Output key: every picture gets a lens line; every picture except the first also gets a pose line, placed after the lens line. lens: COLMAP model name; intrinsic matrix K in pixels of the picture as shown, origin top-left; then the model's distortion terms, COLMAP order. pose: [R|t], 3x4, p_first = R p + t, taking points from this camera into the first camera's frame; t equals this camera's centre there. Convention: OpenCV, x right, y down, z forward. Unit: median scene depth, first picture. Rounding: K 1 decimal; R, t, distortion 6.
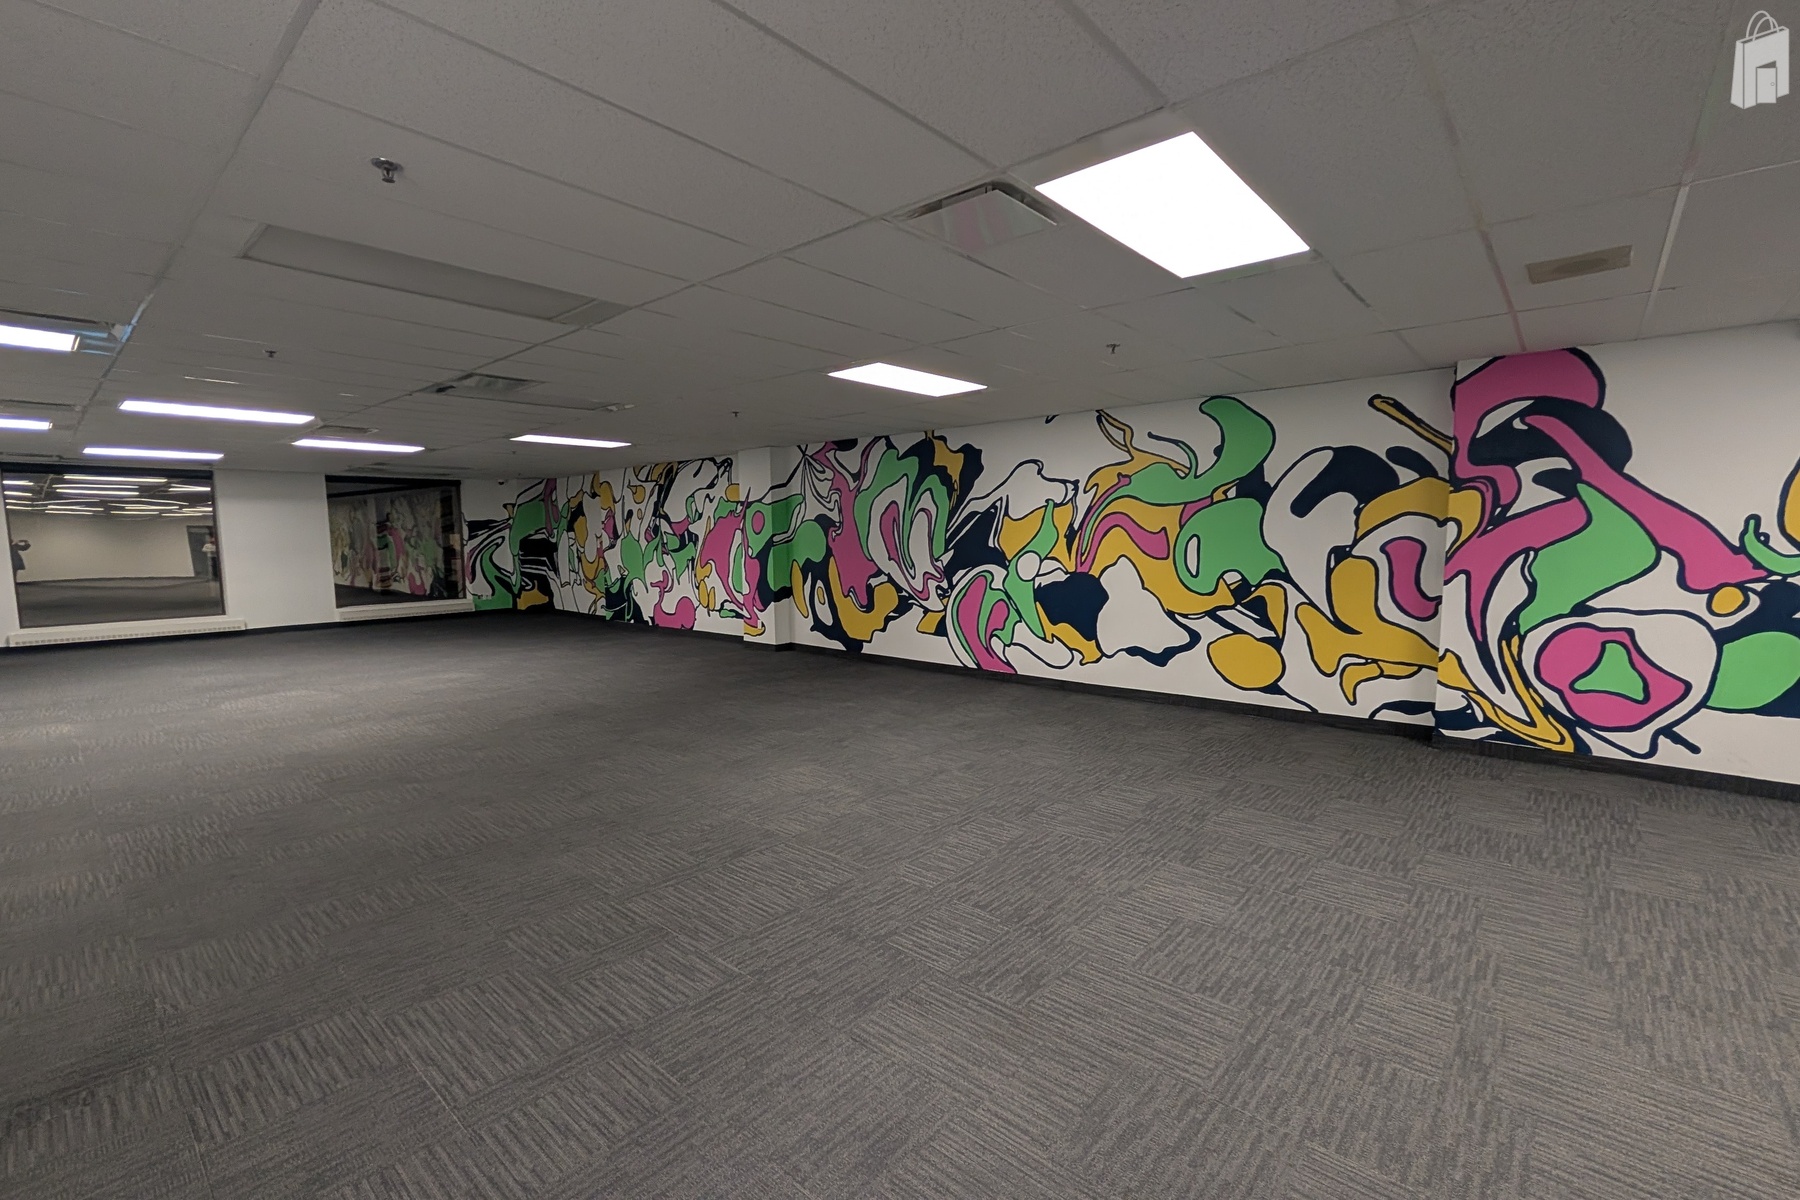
lens RADIAL K [[772.6, 0, 900.8], [0, 772.6, 607.4], [0, 0, 1]] dist [-0.001002, 0.000612]
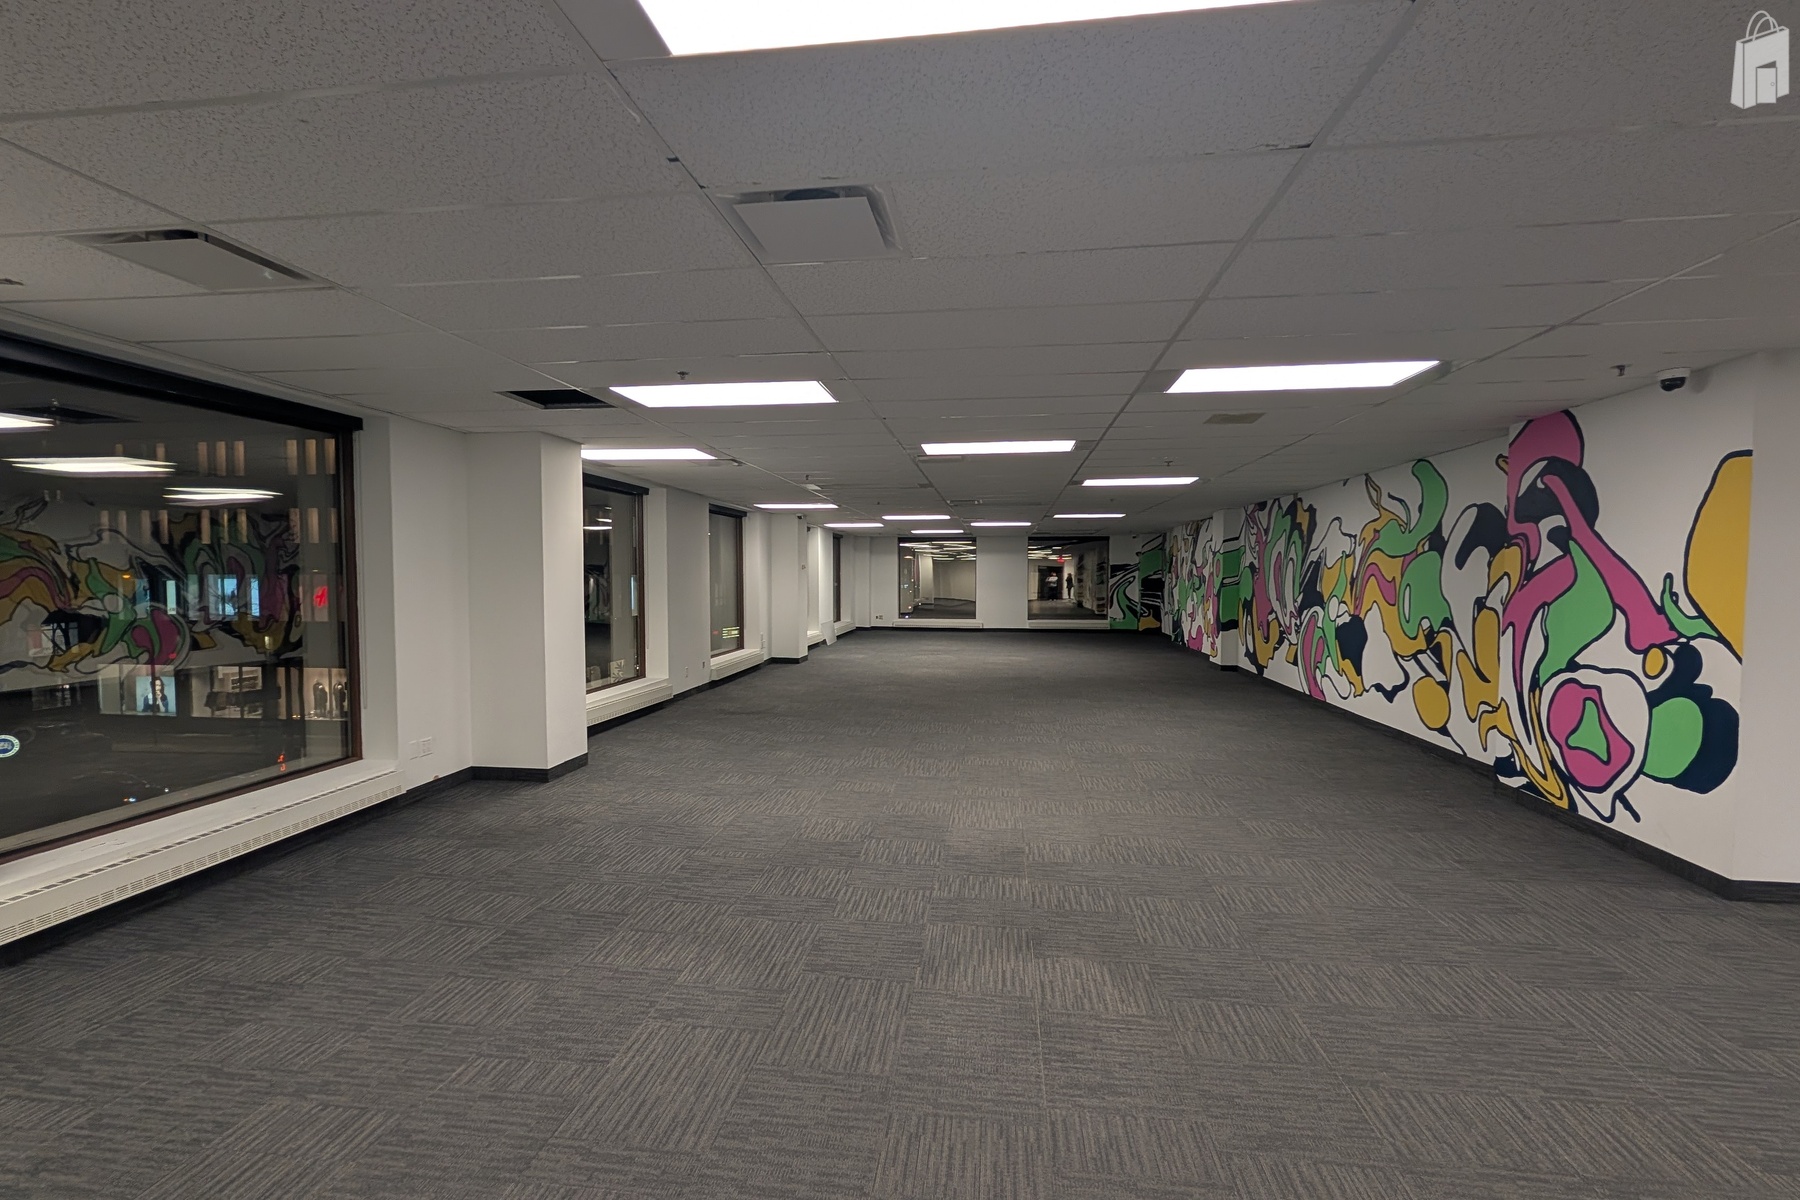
lens RADIAL K [[772.6, 0, 900.8], [0, 772.6, 607.4], [0, 0, 1]] dist [-0.001002, 0.000612]
pose [[0.555220, 0.047449, -0.830349, 0.992436], [-0.088330, 0.996089, -0.002142, 0.005883], [0.827000, 0.074534, 0.557239, -0.230953]]
